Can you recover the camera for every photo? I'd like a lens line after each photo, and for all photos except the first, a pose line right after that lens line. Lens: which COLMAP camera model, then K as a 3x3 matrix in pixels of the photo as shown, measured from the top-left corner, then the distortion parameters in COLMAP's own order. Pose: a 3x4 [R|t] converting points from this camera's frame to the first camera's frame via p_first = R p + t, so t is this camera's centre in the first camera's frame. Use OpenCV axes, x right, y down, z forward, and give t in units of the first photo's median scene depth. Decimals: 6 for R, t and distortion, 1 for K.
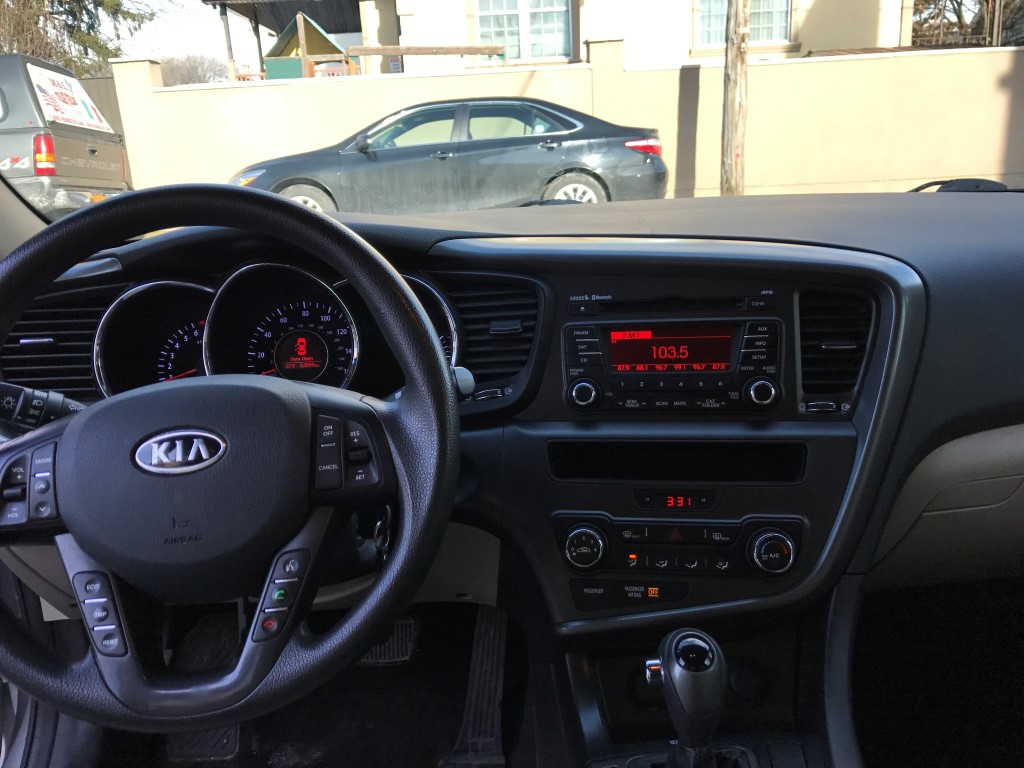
lens RADIAL K [[901.4, 0, 512.0], [0, 901.4, 384.0], [0, 0, 1]] dist [0.010539, 0.017016]
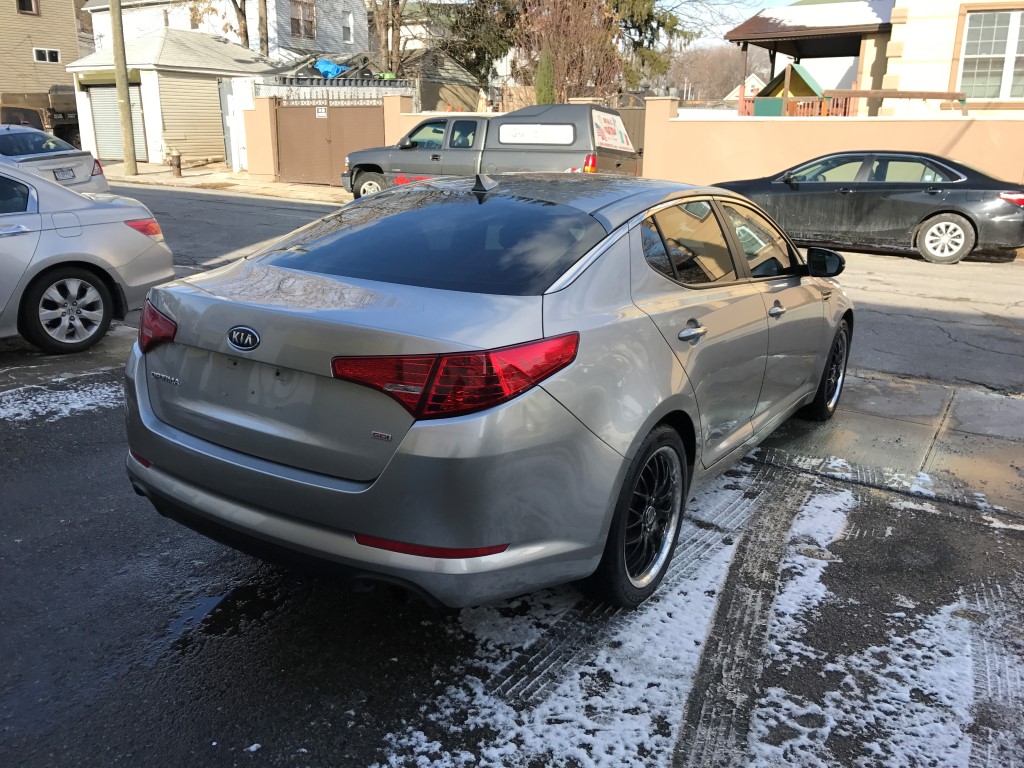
lens RADIAL K [[901.4, 0, 512.0], [0, 901.4, 384.0], [0, 0, 1]] dist [0.010539, 0.017016]
pose [[0.847089, 0.206827, -0.489554, 0.172348], [-0.200479, 0.977468, 0.066066, 0.035307], [0.492187, 0.042182, 0.869467, -0.332596]]
